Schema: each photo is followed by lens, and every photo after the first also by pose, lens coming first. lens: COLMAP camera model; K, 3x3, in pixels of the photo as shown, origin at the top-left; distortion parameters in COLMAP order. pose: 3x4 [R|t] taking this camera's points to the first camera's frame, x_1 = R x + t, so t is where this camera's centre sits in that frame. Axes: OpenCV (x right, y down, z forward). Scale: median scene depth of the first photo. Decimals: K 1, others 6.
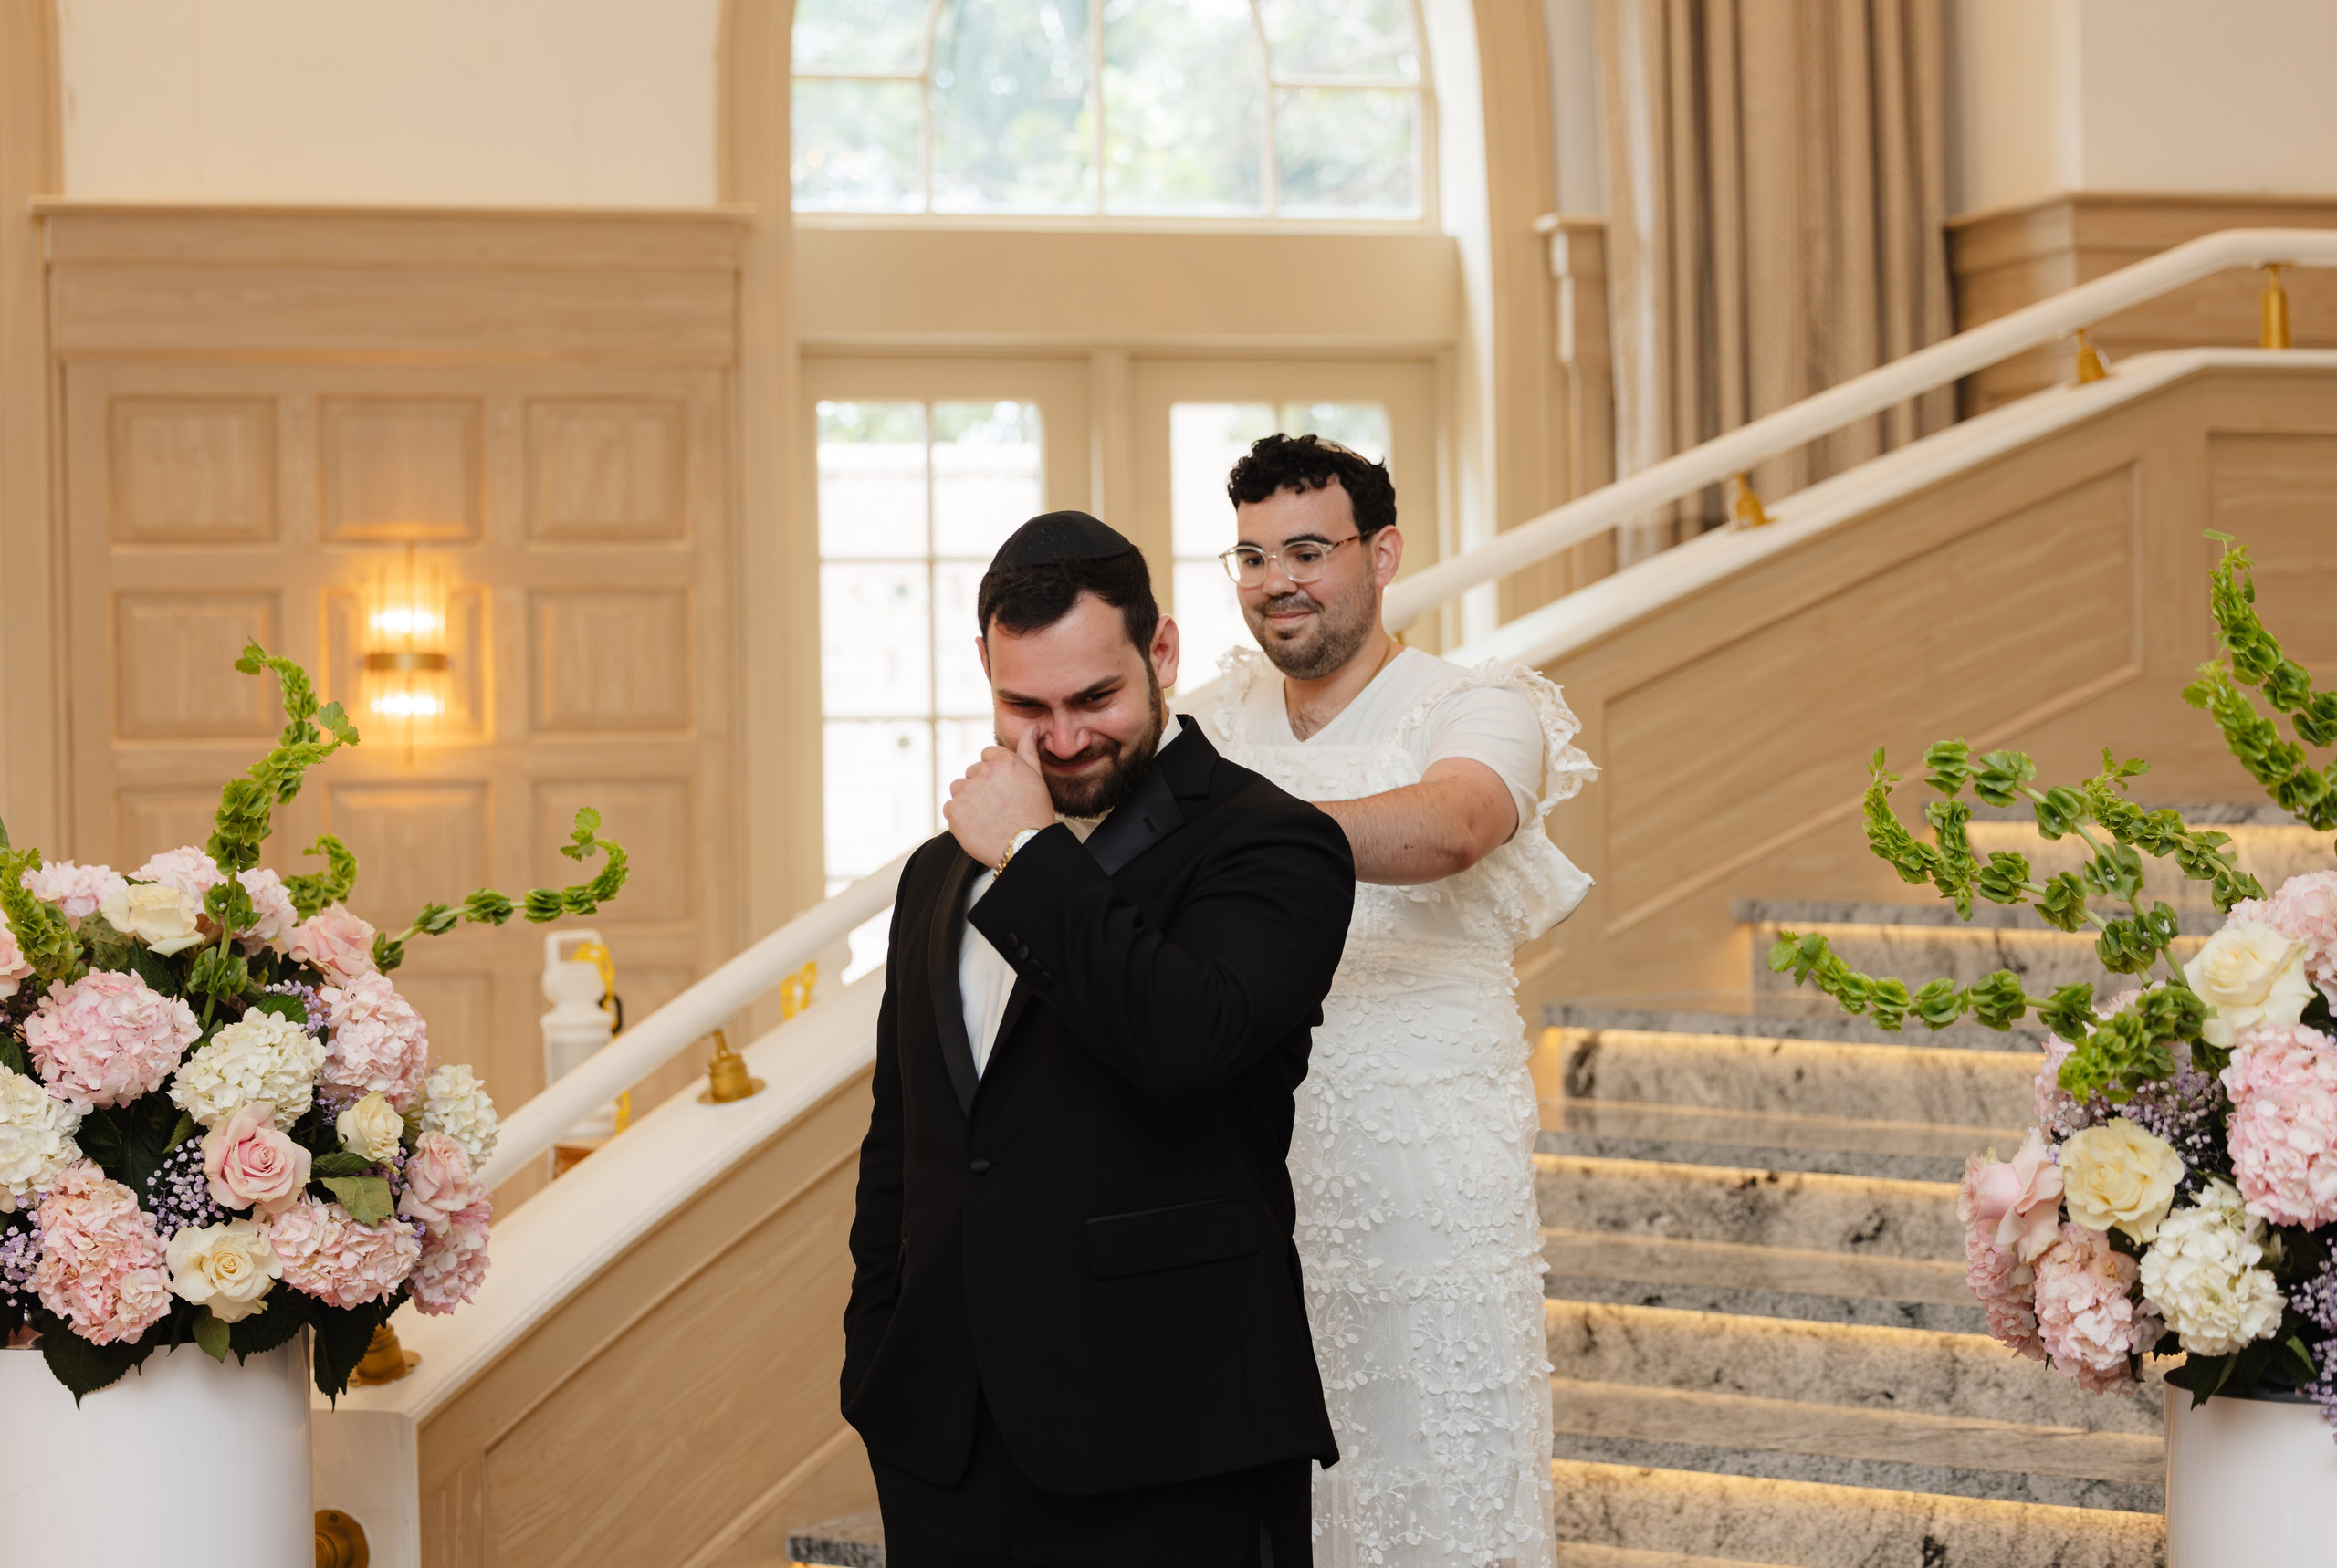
lens RADIAL K [[4742.3, 0, 1159.6], [0, 4742.3, 777.2], [0, 0, 1]] dist [0.026503, 0.000000]
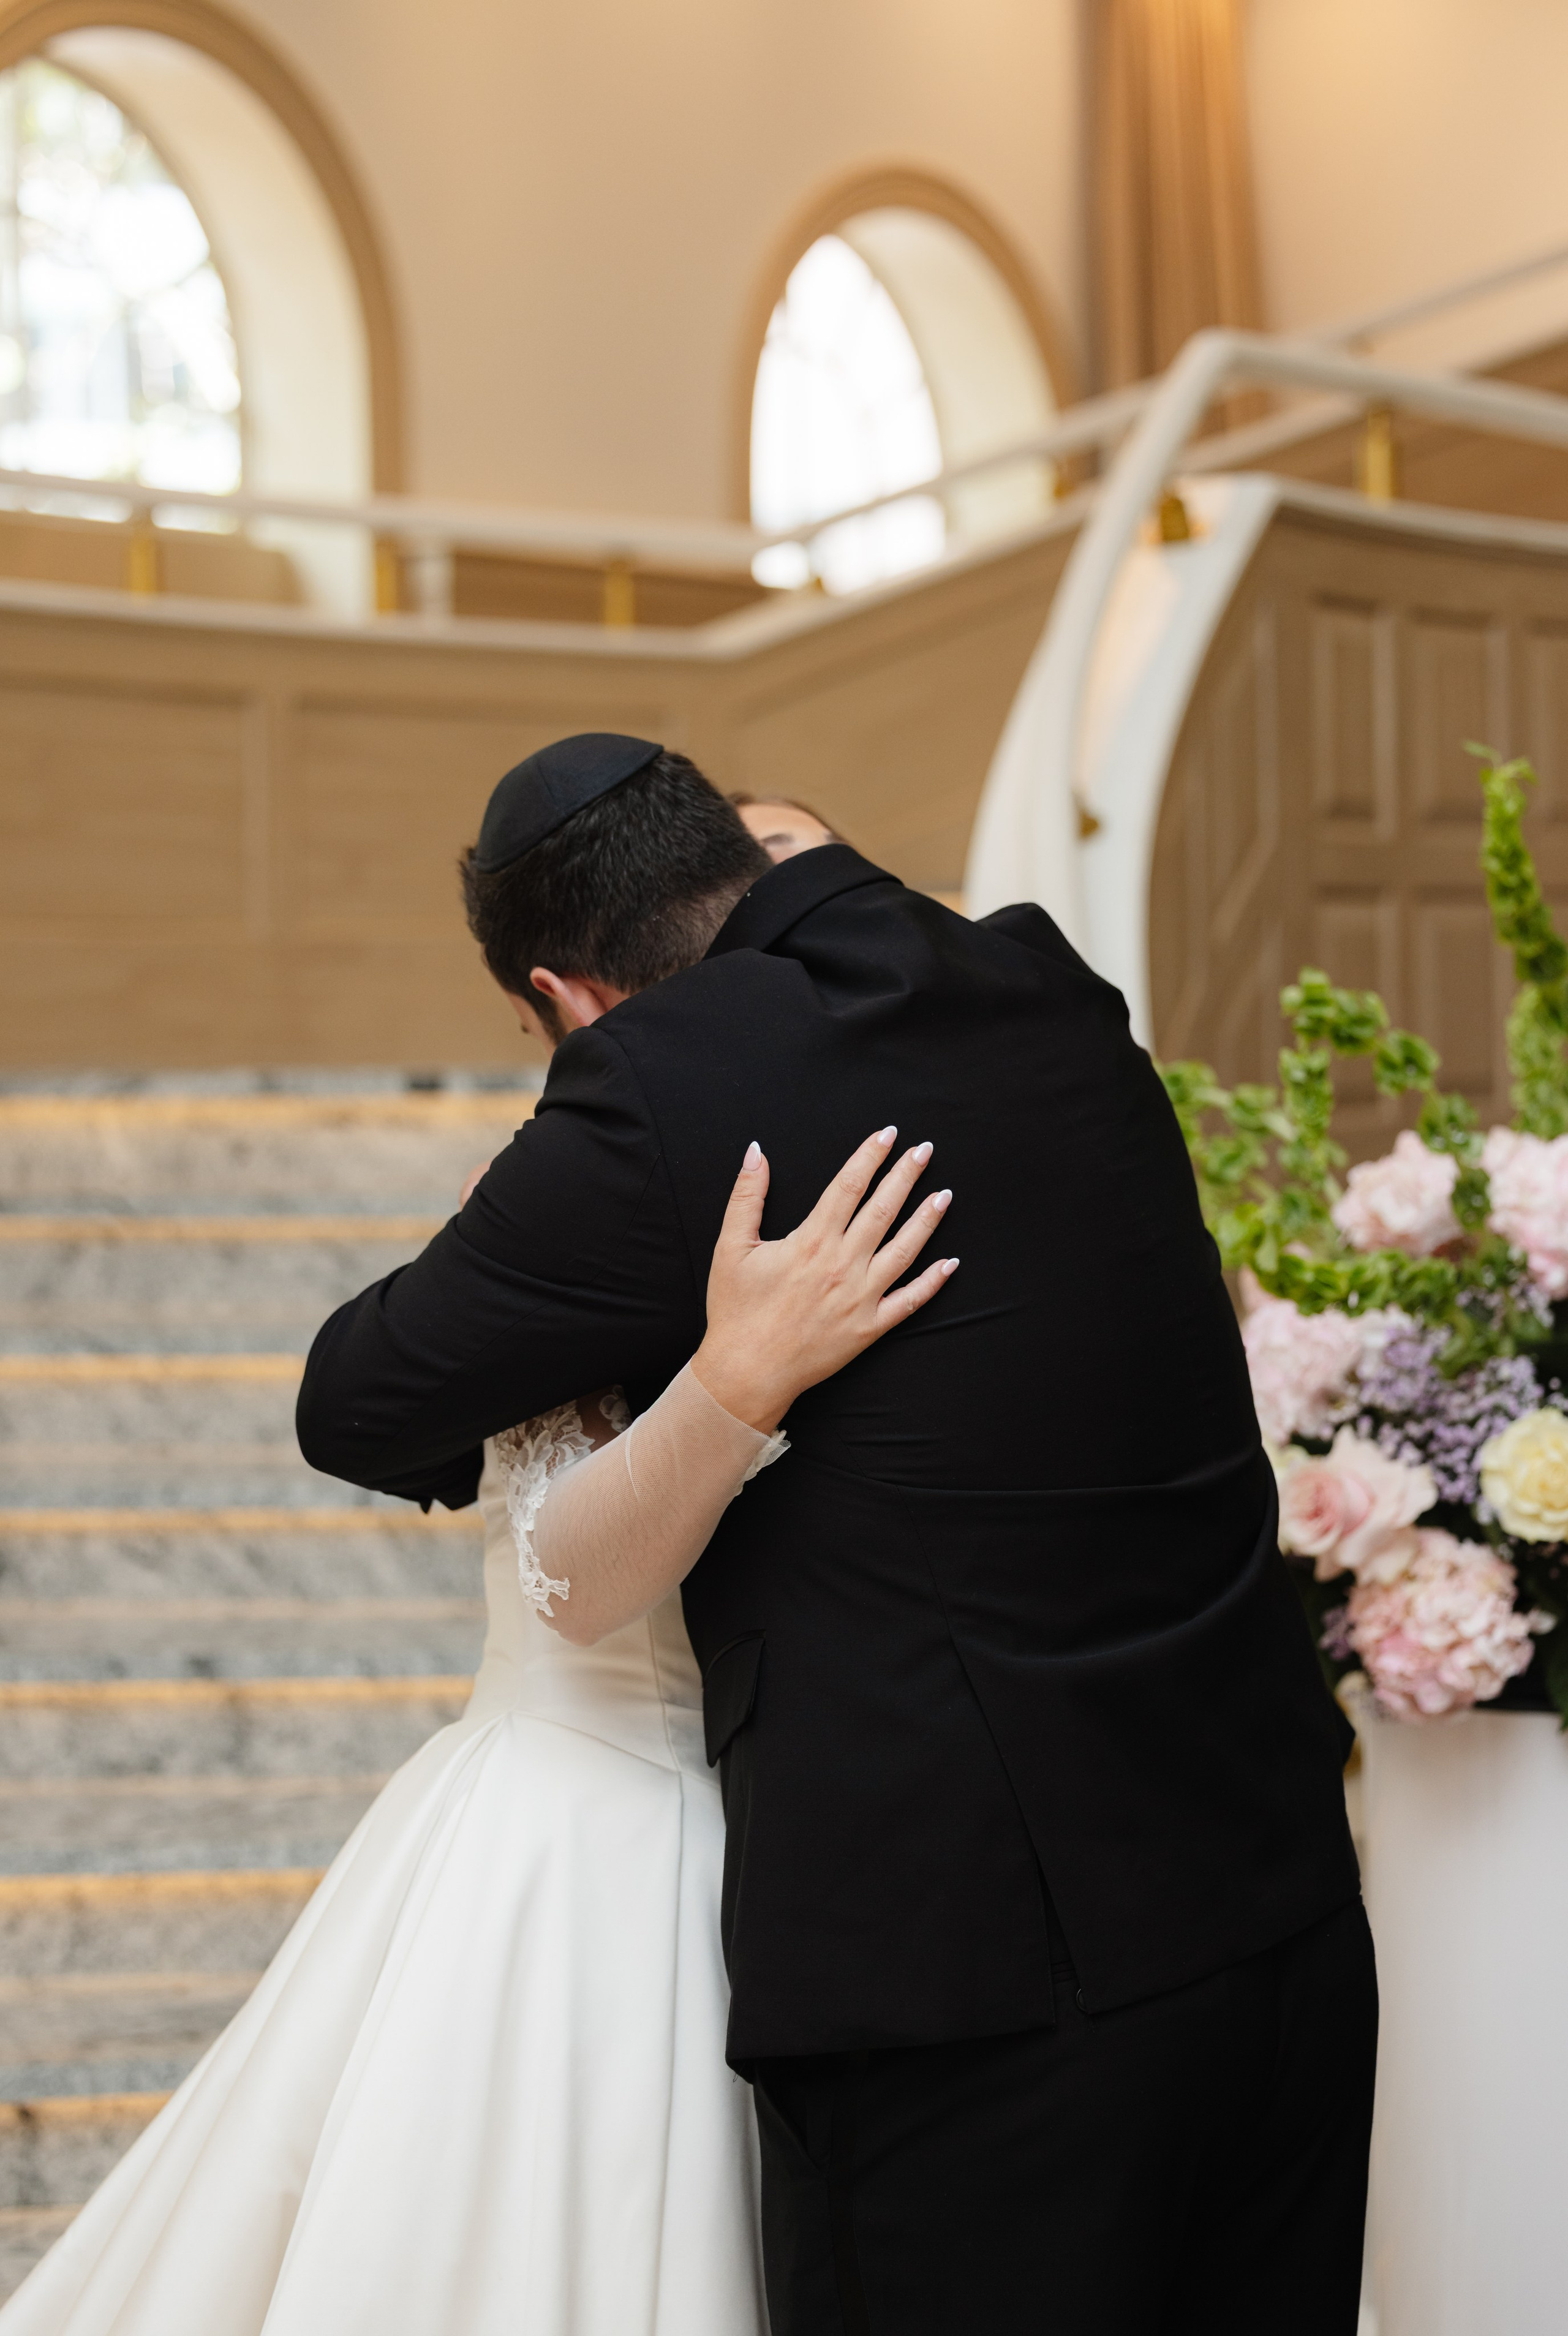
lens RADIAL K [[4721.7, 0, 732.2], [0, 4721.7, 1189.7], [0, 0, 1]] dist [0.065939, 0.000000]
pose [[0.766411, -0.017723, 0.642106, -0.304963], [0.002754, 0.999701, 0.024306, 0.006137], [-0.642345, -0.016860, 0.766230, 0.273680]]
